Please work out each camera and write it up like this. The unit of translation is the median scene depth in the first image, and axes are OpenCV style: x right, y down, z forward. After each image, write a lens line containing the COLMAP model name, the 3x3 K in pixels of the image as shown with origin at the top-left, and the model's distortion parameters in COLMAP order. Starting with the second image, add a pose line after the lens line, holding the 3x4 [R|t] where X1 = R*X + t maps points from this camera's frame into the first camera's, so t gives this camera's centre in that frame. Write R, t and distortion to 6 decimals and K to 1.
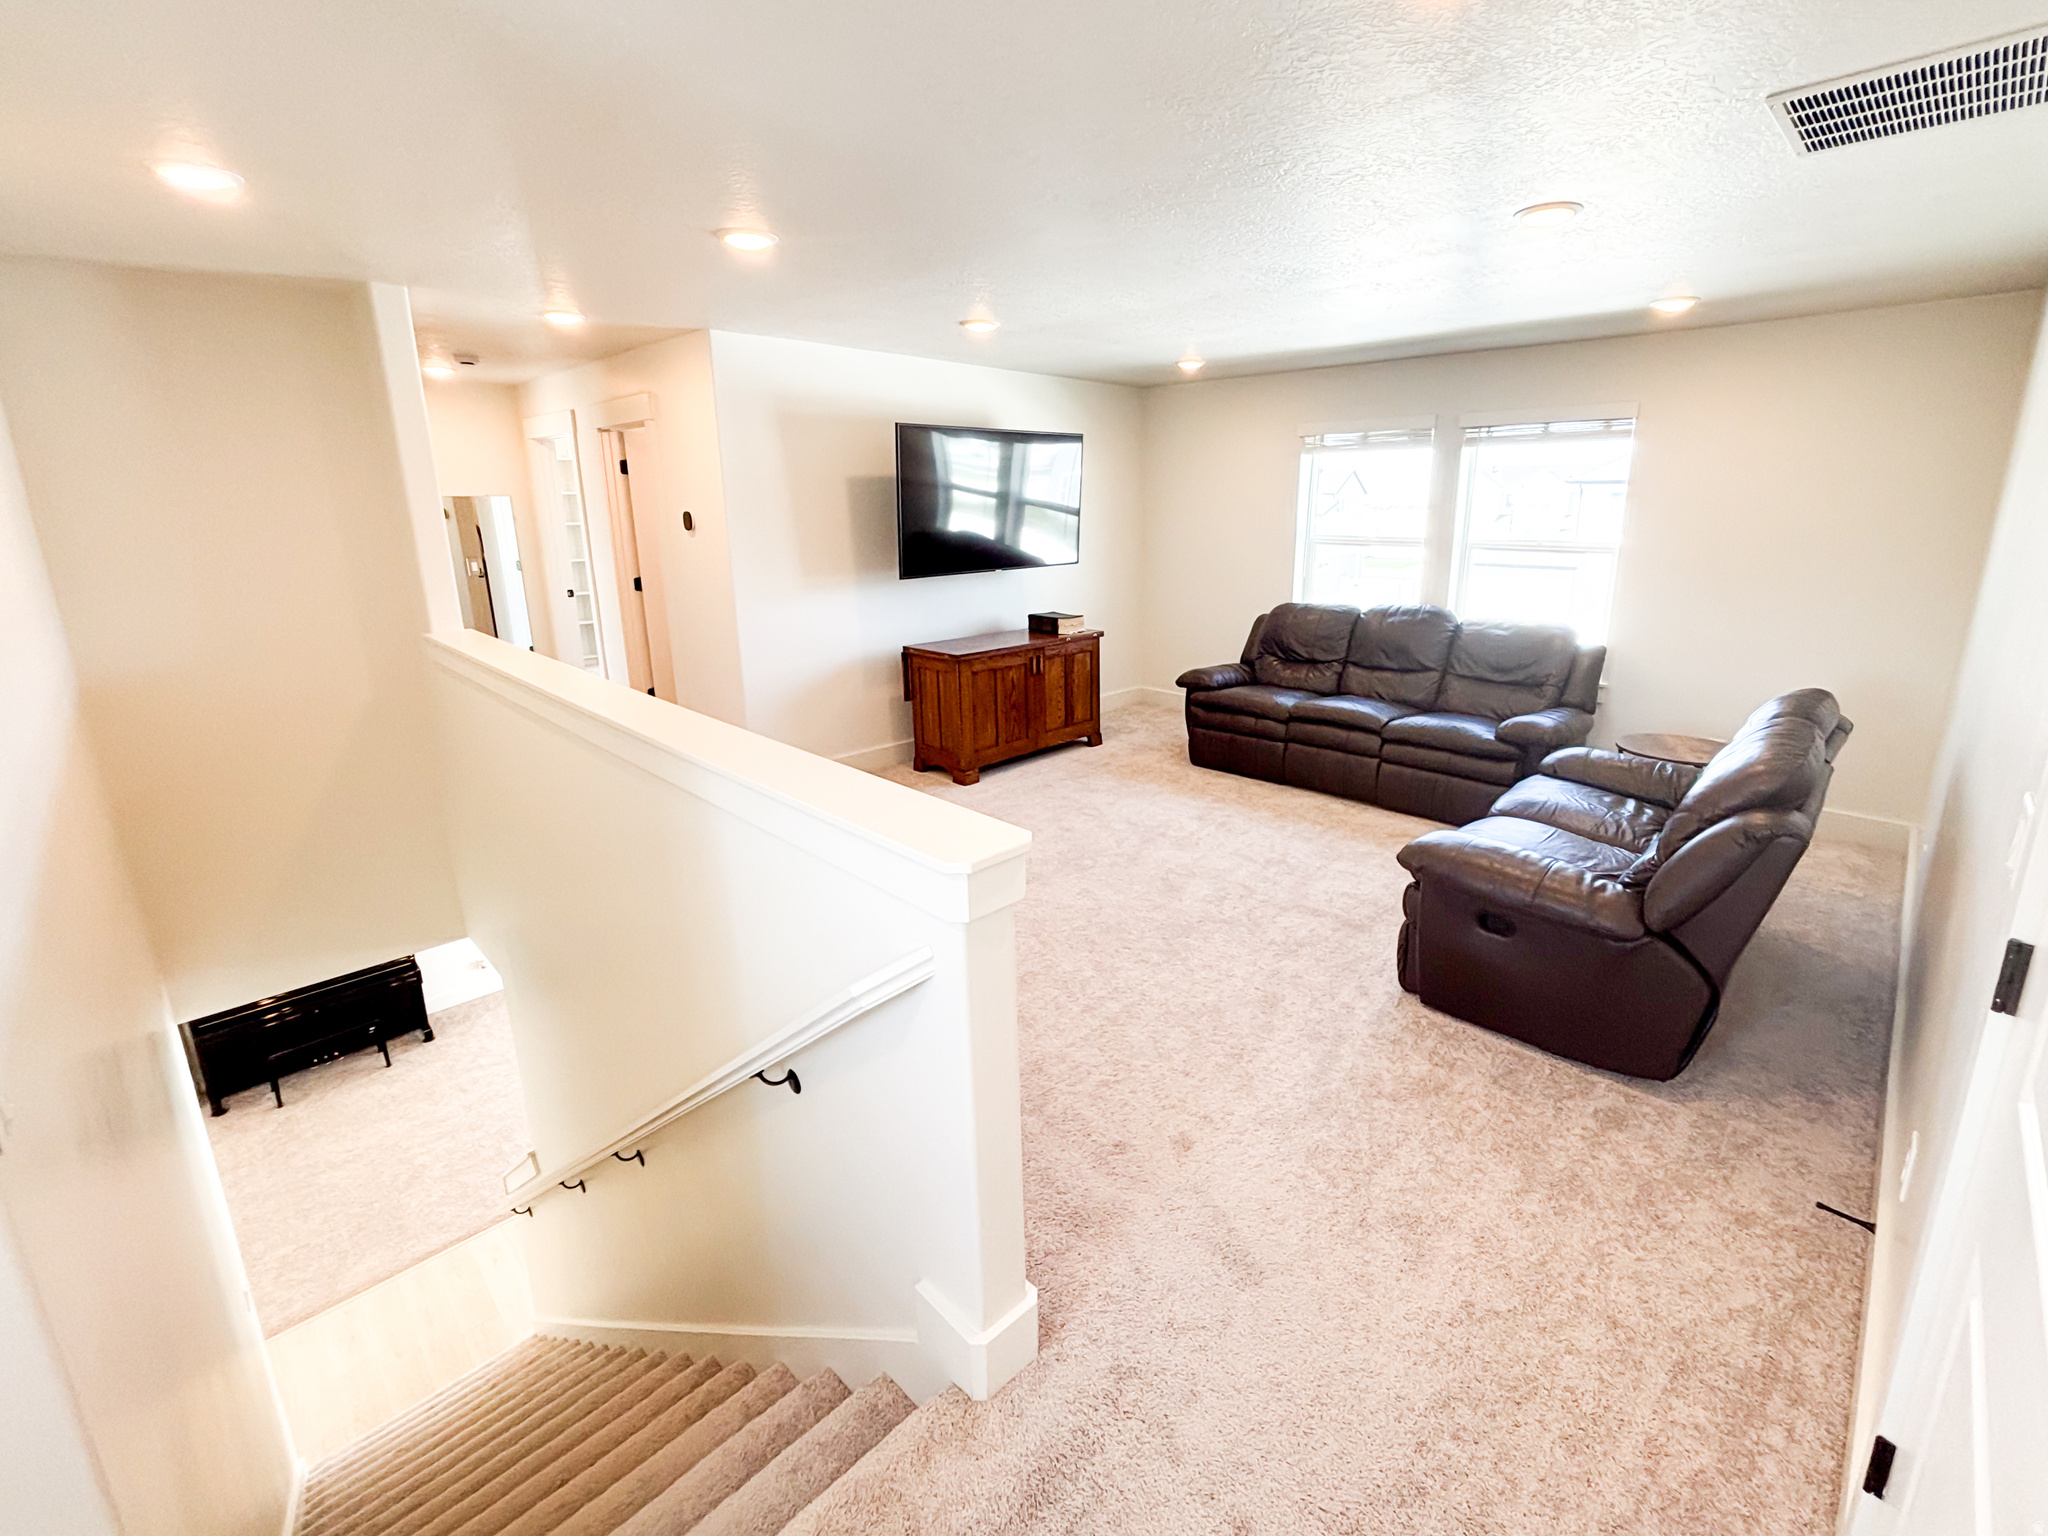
lens RADIAL K [[826.8, 0, 1026.6], [0, 826.8, 743.5], [0, 0, 1]] dist [-0.001170, -0.000079]
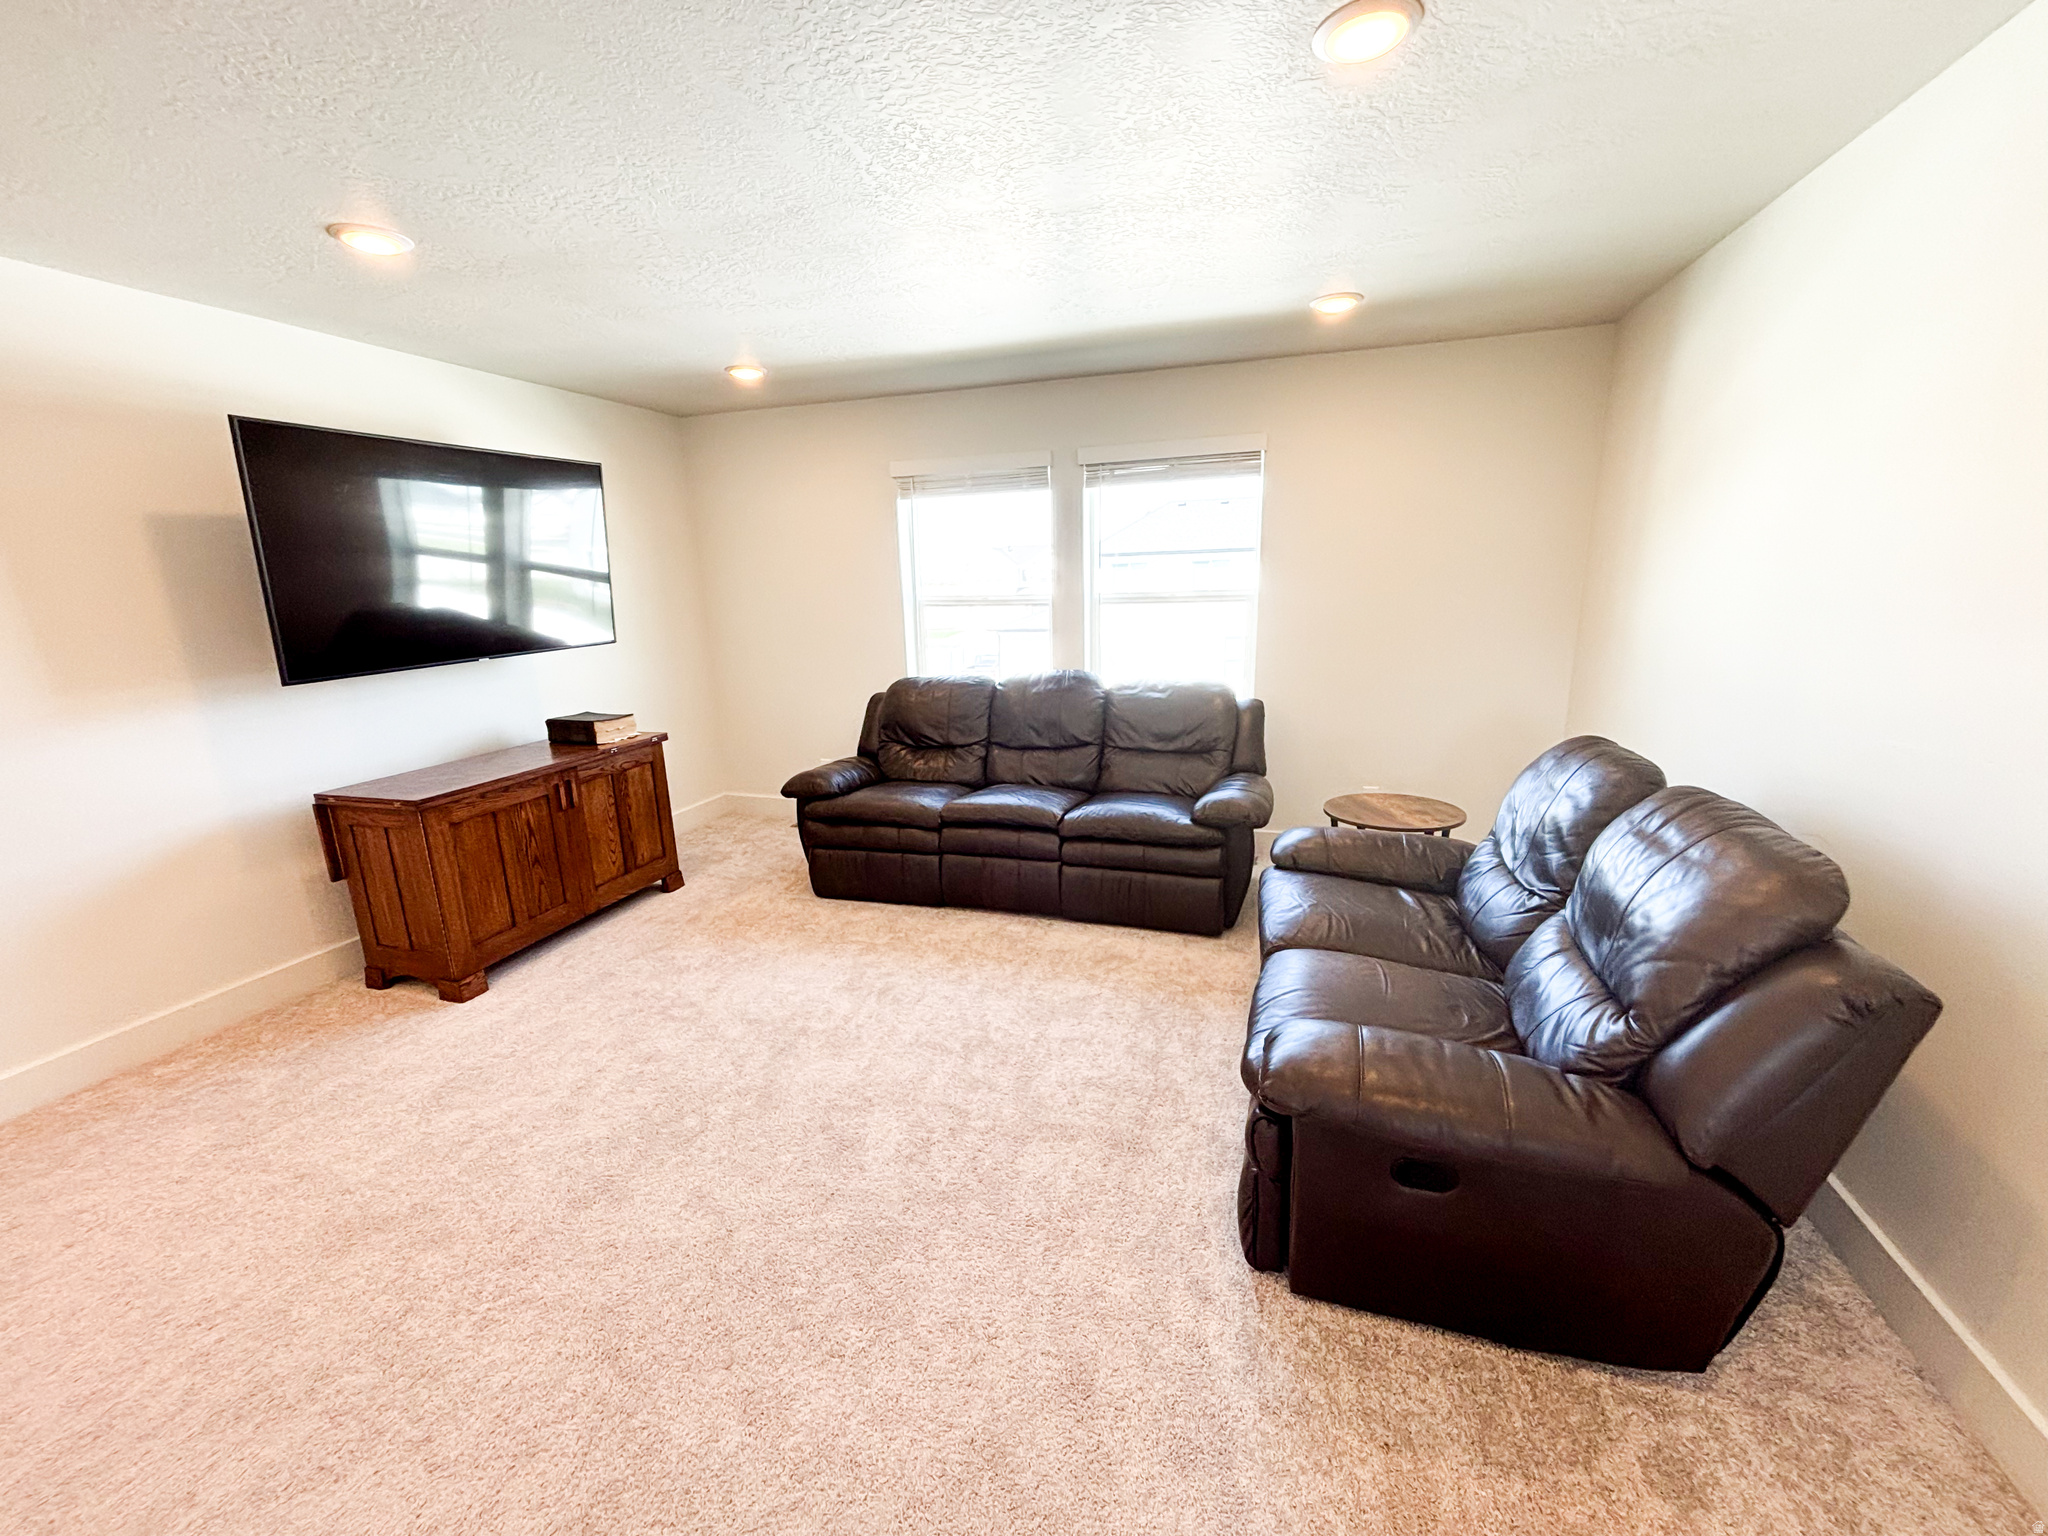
lens RADIAL K [[826.8, 0, 1026.6], [0, 826.8, 743.5], [0, 0, 1]] dist [-0.001170, -0.000079]
pose [[0.869793, -0.112924, 0.480322, 0.020308], [0.152626, 0.987292, -0.044271, -0.051520], [-0.469219, 0.111816, 0.875974, 0.236893]]
